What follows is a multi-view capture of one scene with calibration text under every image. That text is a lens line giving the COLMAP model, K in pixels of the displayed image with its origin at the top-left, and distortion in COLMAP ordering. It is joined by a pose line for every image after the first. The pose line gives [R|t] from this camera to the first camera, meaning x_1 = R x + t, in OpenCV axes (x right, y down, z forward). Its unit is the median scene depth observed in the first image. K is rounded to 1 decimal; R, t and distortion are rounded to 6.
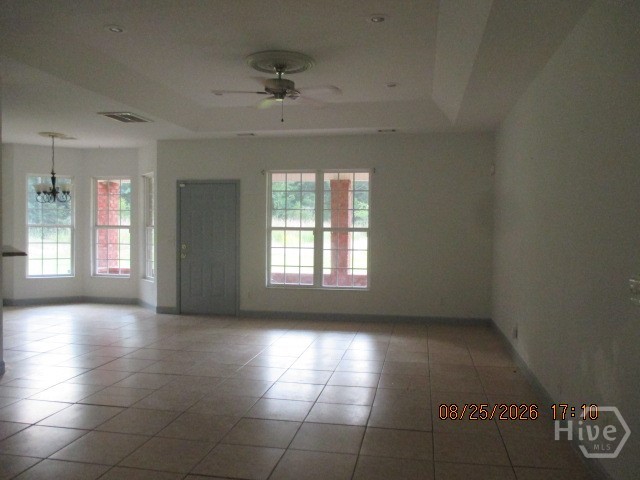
lens RADIAL K [[531.4, 0, 320.0], [0, 531.4, 240.0], [0, 0, 1]] dist [-0.002428, -0.003293]
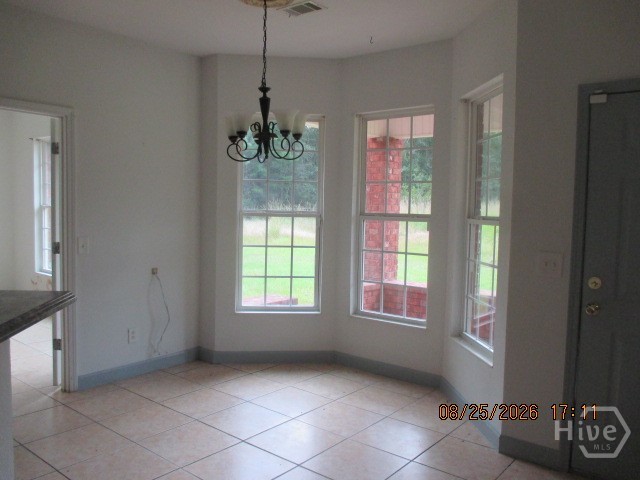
lens RADIAL K [[531.4, 0, 320.0], [0, 531.4, 240.0], [0, 0, 1]] dist [-0.002428, -0.003293]
pose [[0.878879, 0.037737, -0.475549, -0.224601], [-0.022548, 0.999038, 0.037607, -0.021032], [0.476511, -0.022329, 0.878885, 0.558569]]
